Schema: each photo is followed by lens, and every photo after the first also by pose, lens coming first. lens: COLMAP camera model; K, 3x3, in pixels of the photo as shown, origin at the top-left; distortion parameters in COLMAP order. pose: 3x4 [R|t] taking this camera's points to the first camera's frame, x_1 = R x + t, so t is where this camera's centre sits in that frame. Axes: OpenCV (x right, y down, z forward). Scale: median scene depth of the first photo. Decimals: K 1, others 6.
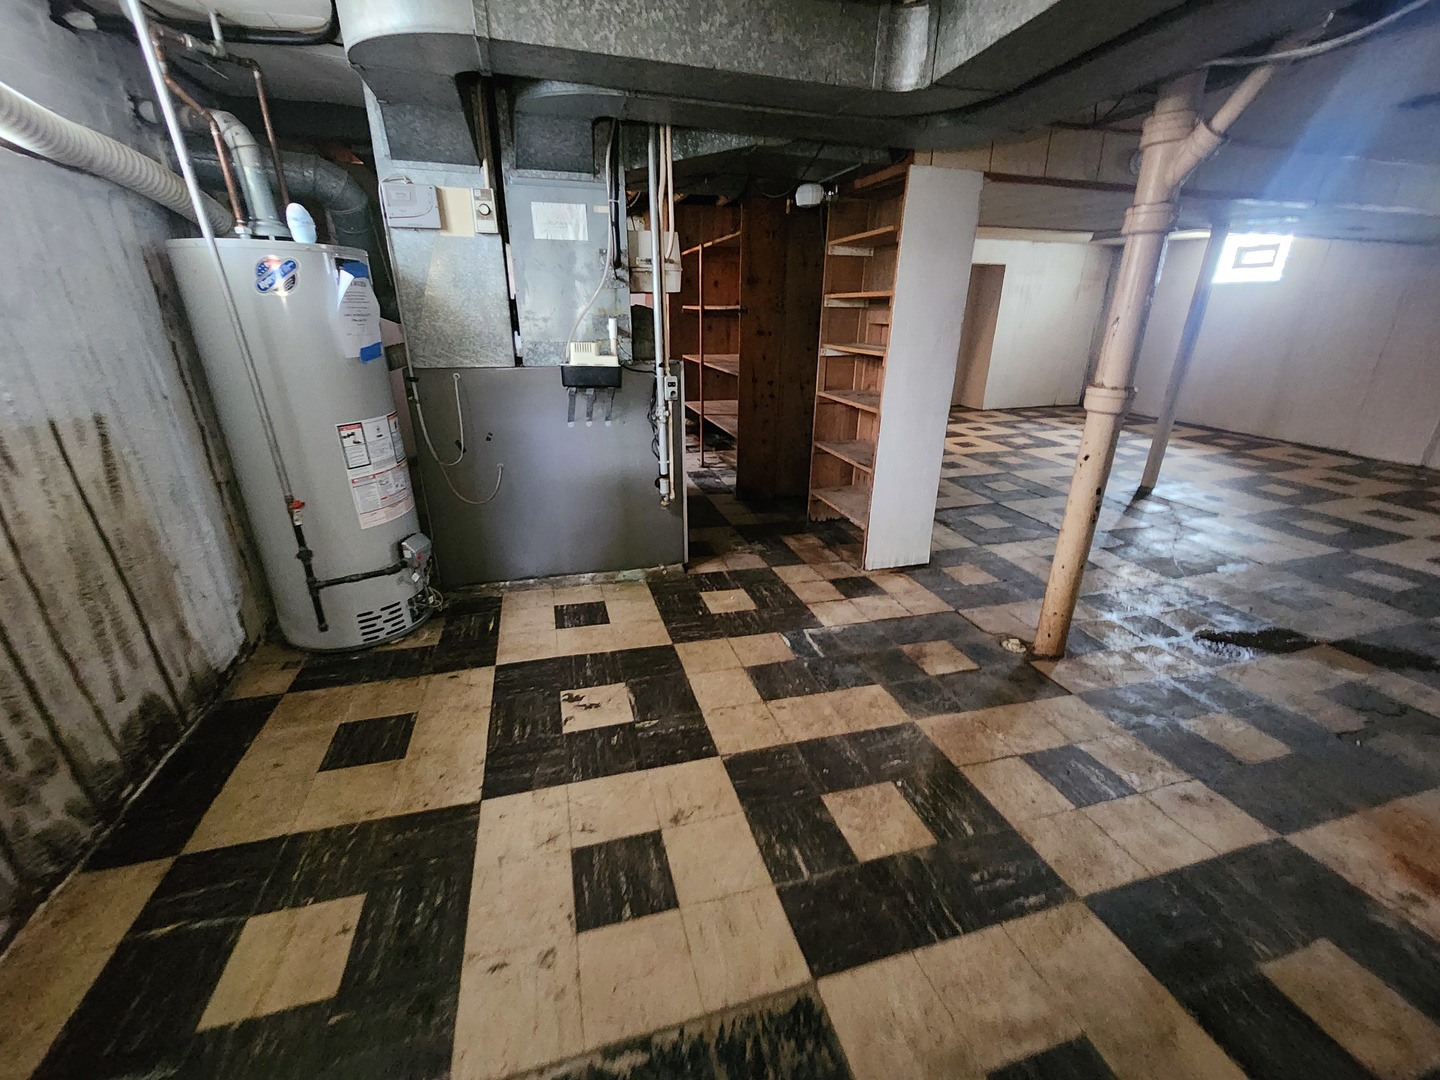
lens RADIAL K [[597.4, 0, 723.8], [0, 597.4, 539.4], [0, 0, 1]] dist [0.000962, 0.000402]
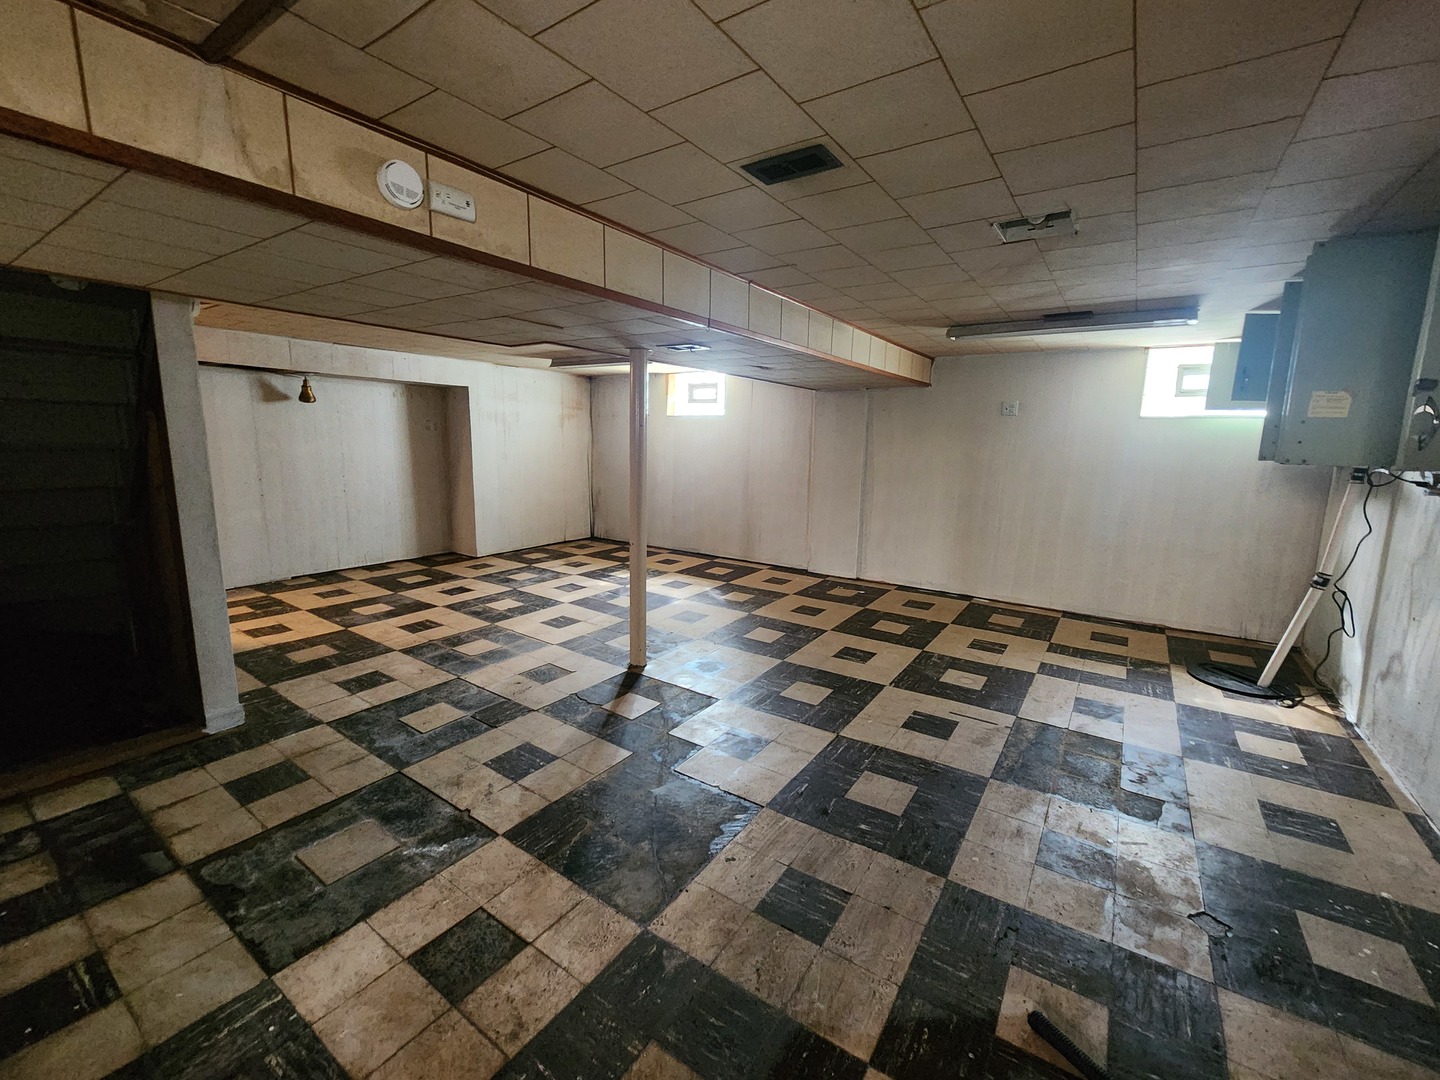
lens RADIAL K [[614.9, 0, 729.4], [0, 614.9, 540.6], [0, 0, 1]] dist [-0.000514, 0.000024]
pose [[0.772791, -0.096999, 0.627204, 0.556263], [0.216039, 0.969438, -0.116260, -0.216382], [-0.596758, 0.225345, 0.770129, 0.499646]]
